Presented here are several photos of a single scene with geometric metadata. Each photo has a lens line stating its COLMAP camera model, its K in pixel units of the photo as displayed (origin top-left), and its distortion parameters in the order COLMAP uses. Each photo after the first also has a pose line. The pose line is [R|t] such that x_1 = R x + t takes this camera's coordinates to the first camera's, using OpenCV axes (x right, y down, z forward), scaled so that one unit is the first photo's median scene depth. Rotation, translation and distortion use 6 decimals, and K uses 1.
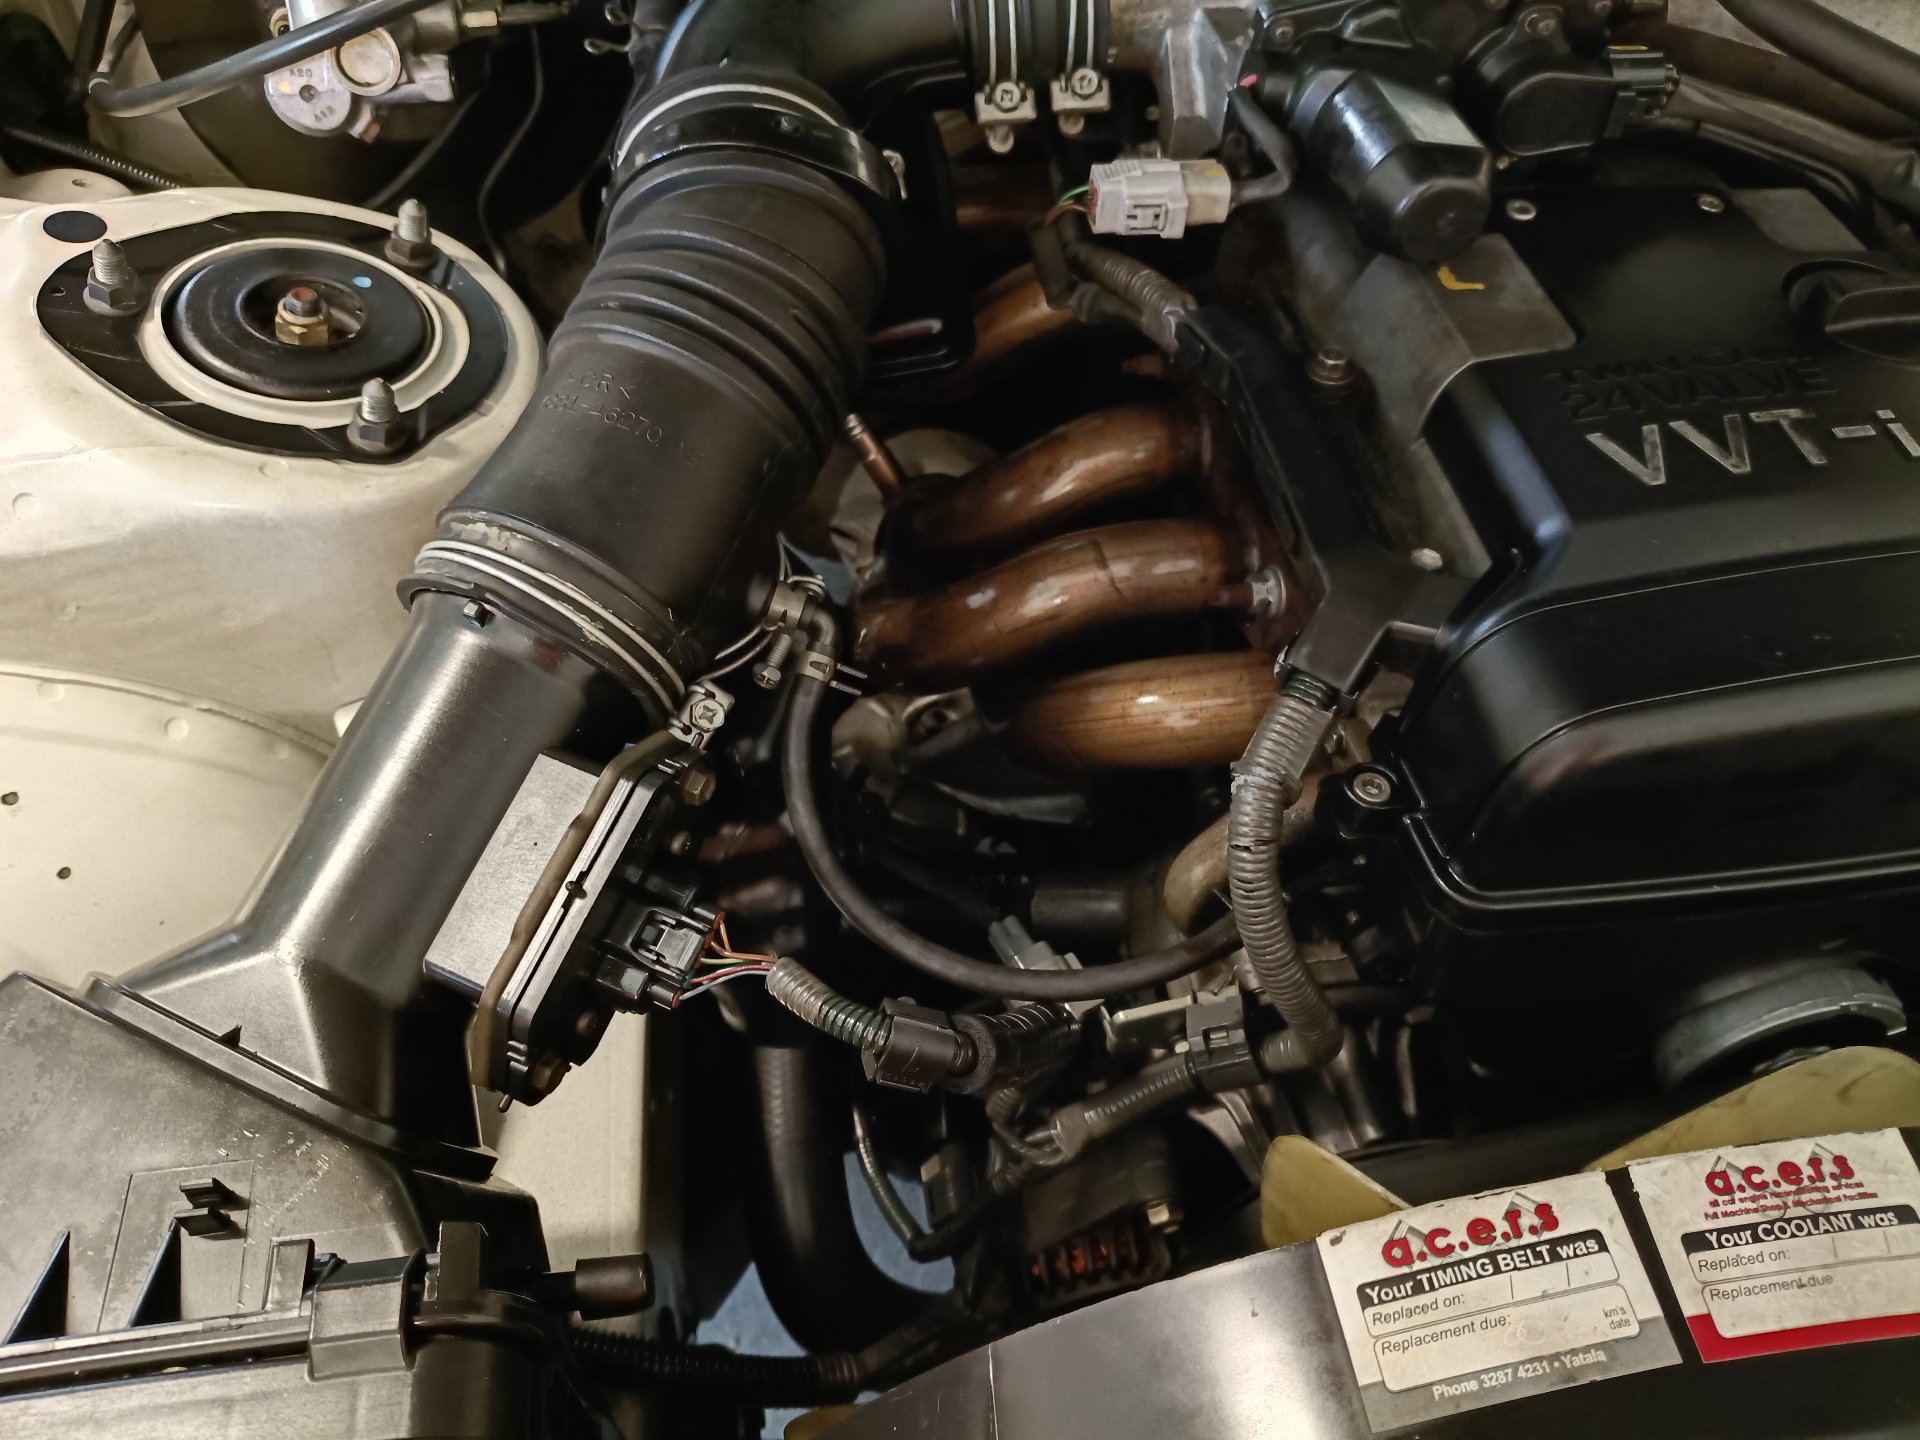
lens RADIAL K [[1459.2, 0, 960.0], [0, 1459.2, 720.0], [0, 0, 1]] dist [0.095059, -0.202622]
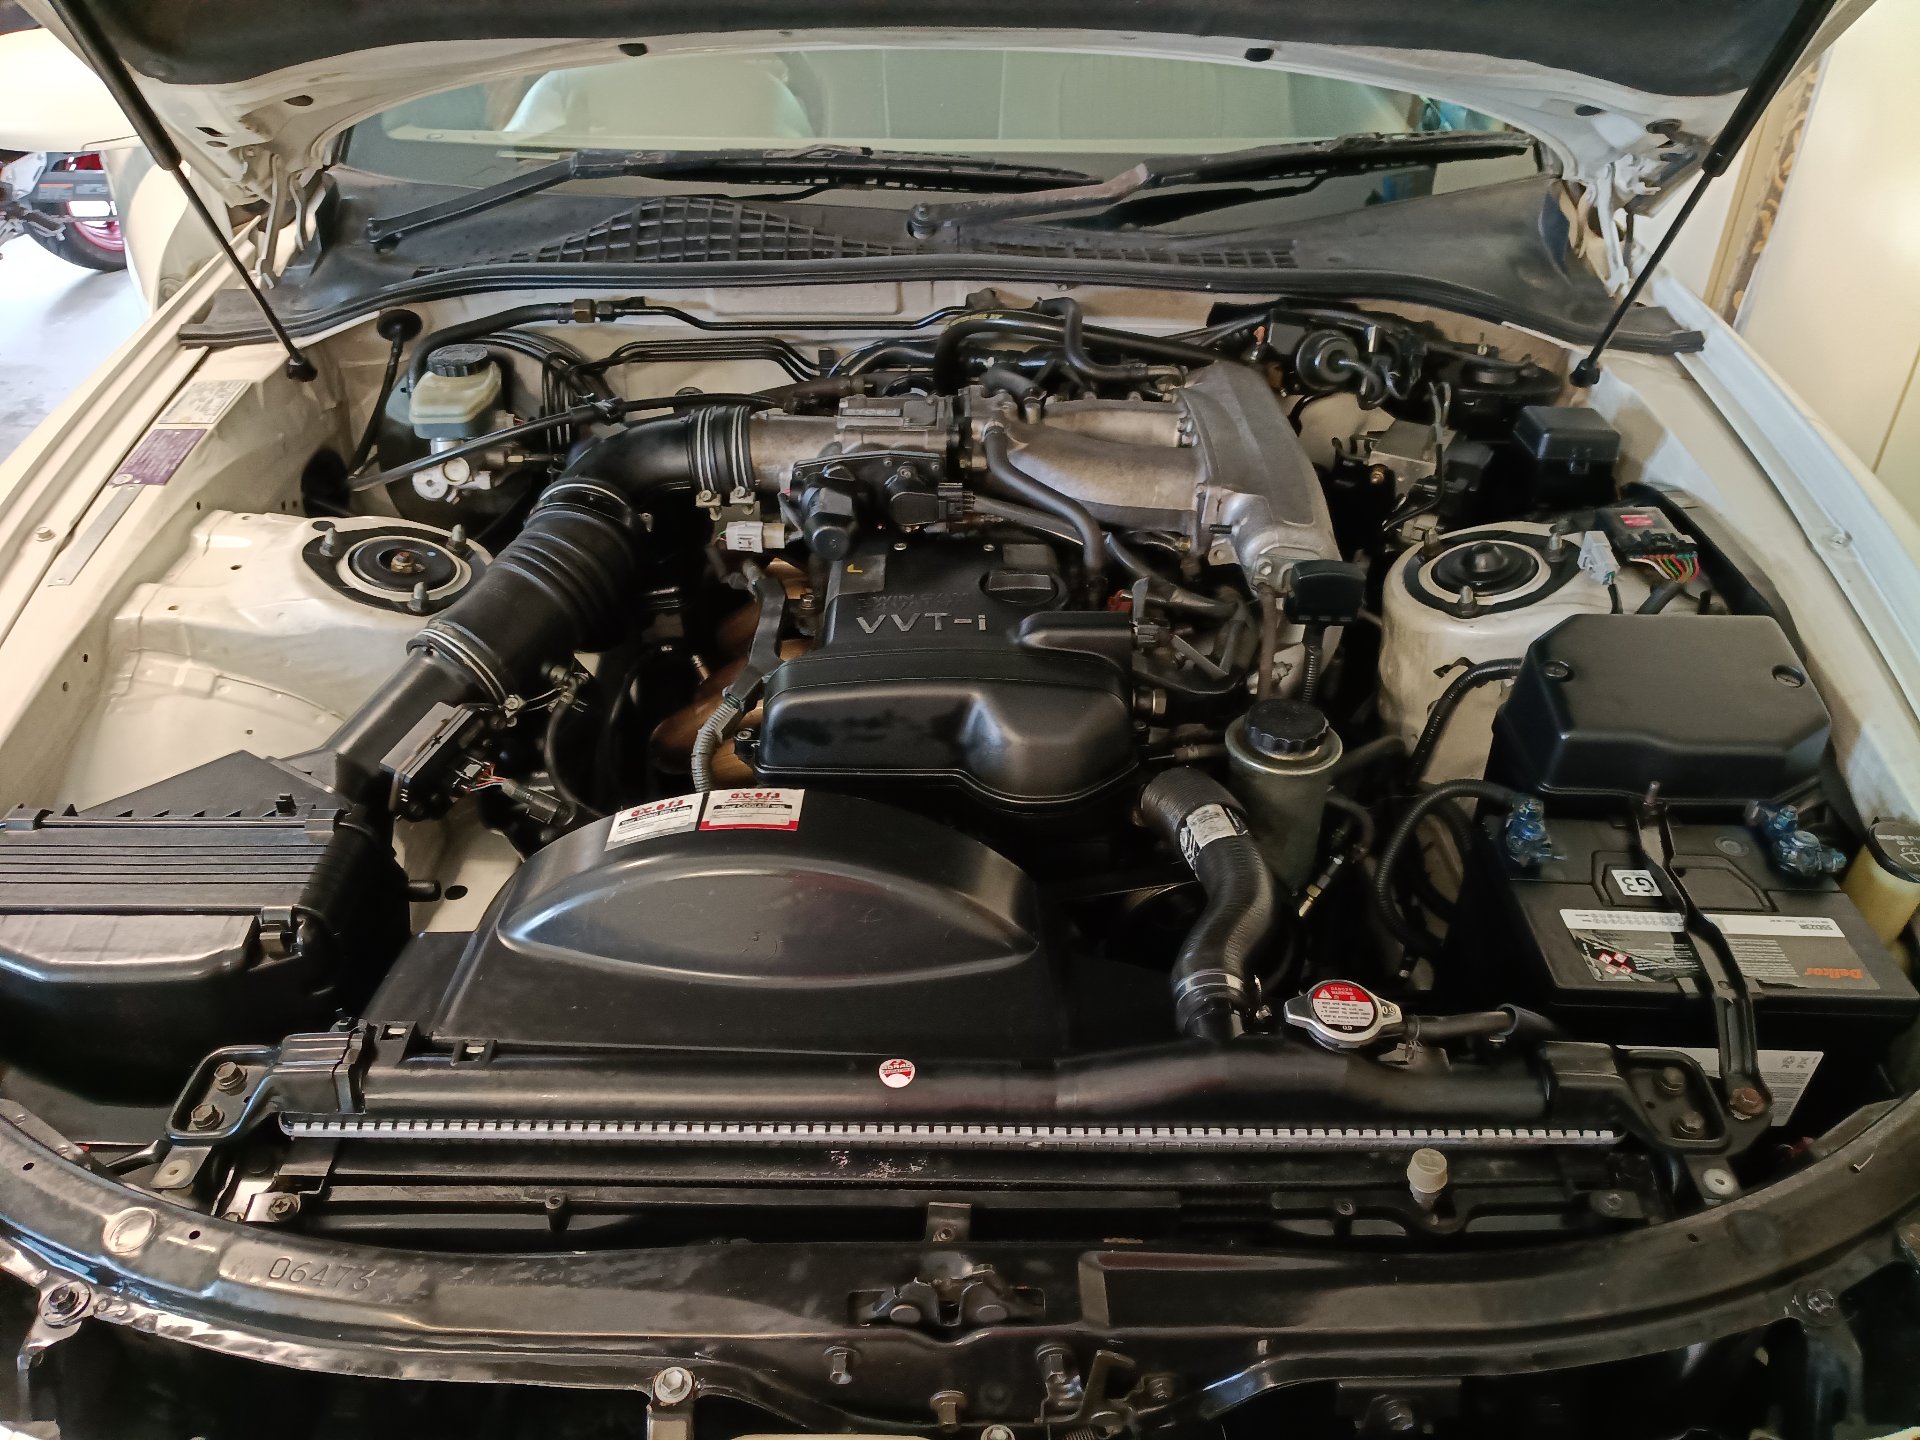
lens RADIAL K [[1459.2, 0, 960.0], [0, 1459.2, 720.0], [0, 0, 1]] dist [0.095059, -0.202622]
pose [[0.989498, 0.059111, -0.131905, 0.842228], [-0.093736, 0.957071, -0.274277, 0.583081], [0.110029, 0.283761, 0.952561, -1.212298]]
